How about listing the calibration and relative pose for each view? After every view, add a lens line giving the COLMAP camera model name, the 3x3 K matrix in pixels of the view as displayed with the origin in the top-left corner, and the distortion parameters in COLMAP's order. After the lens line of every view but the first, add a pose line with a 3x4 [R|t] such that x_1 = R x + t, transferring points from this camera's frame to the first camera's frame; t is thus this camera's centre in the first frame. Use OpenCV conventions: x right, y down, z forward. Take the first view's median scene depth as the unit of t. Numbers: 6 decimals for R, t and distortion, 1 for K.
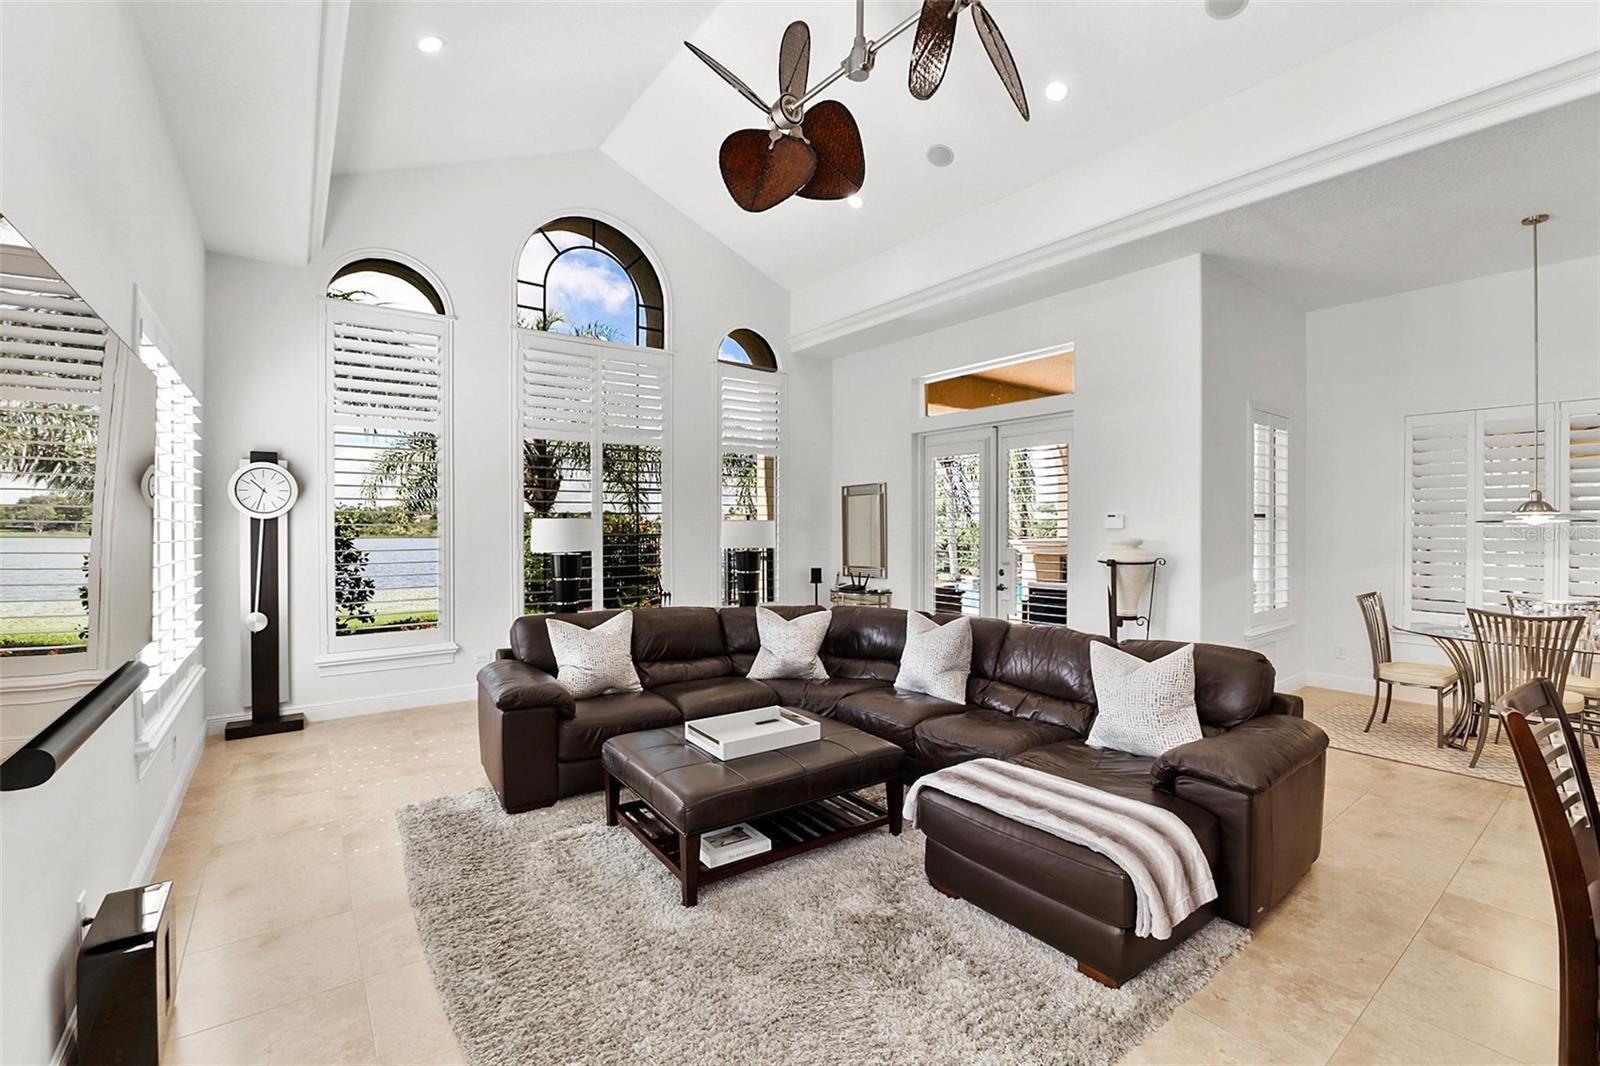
lens RADIAL K [[678.0, 0, 795.8], [0, 678.0, 524.0], [0, 0, 1]] dist [-0.035986, 0.007094]
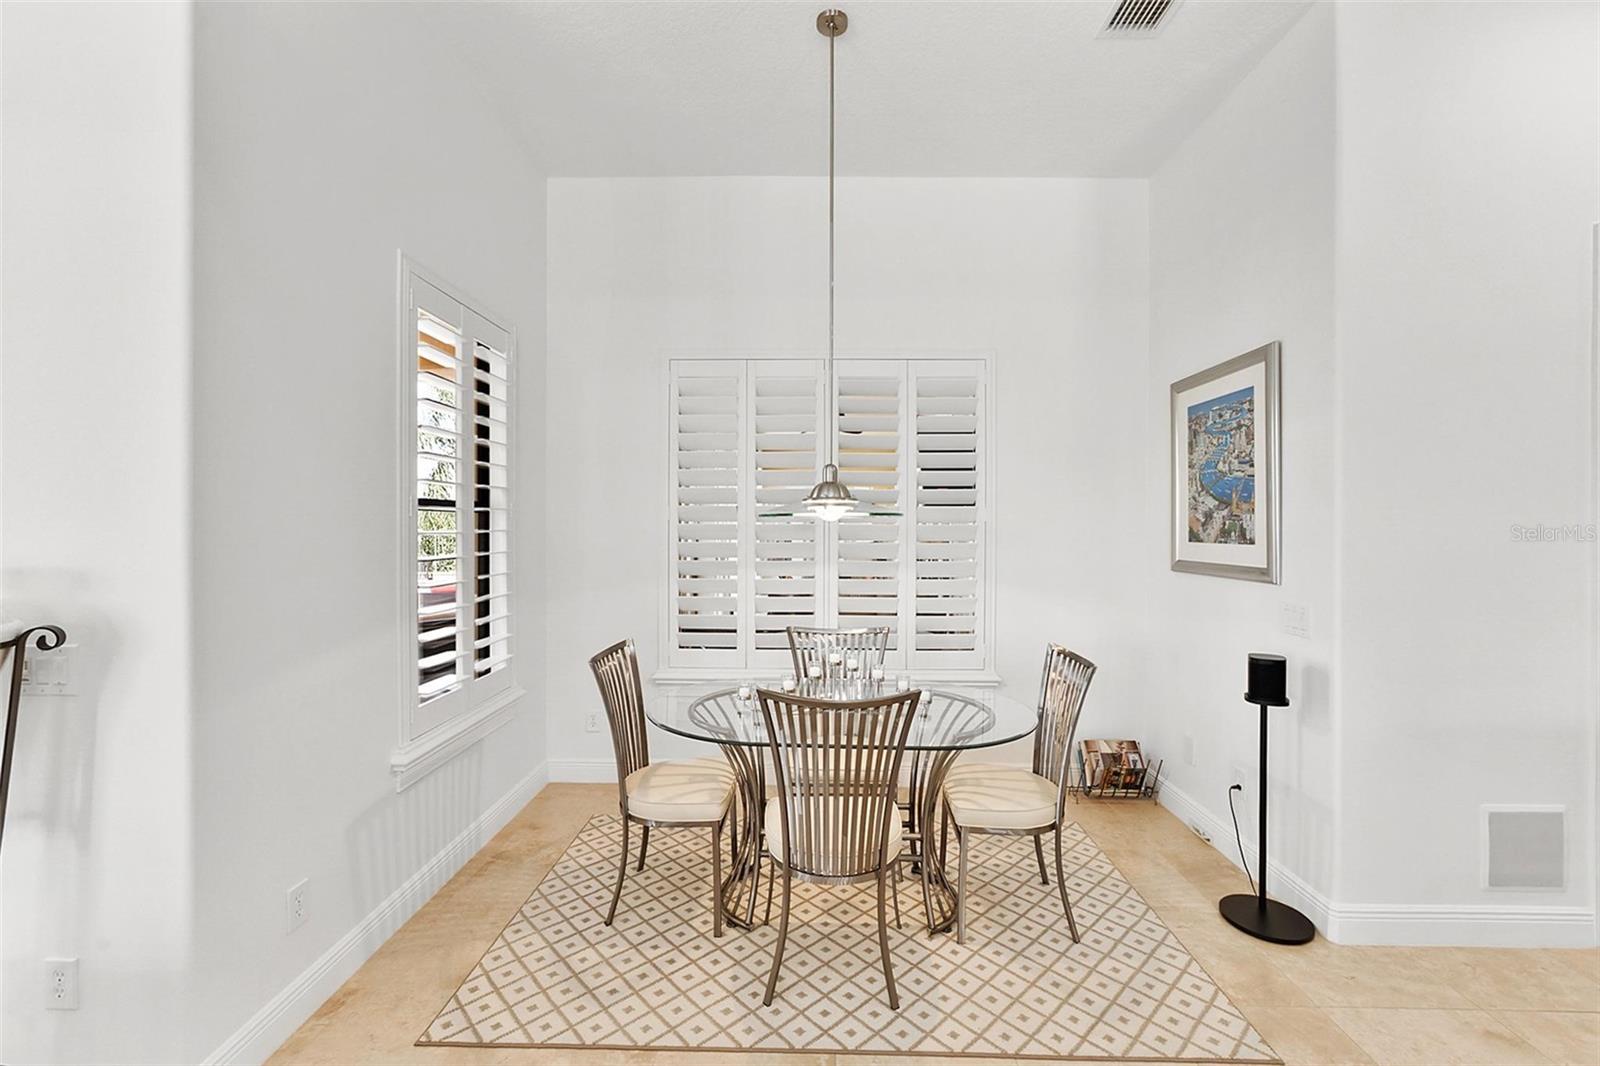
lens RADIAL K [[678.0, 0, 795.8], [0, 678.0, 524.0], [0, 0, 1]] dist [-0.035986, 0.007094]
pose [[0.612424, -0.002291, 0.790526, 0.584458], [0.001892, 0.999997, 0.001433, 0.003042], [-0.790527, 0.000618, 0.612427, 0.610806]]
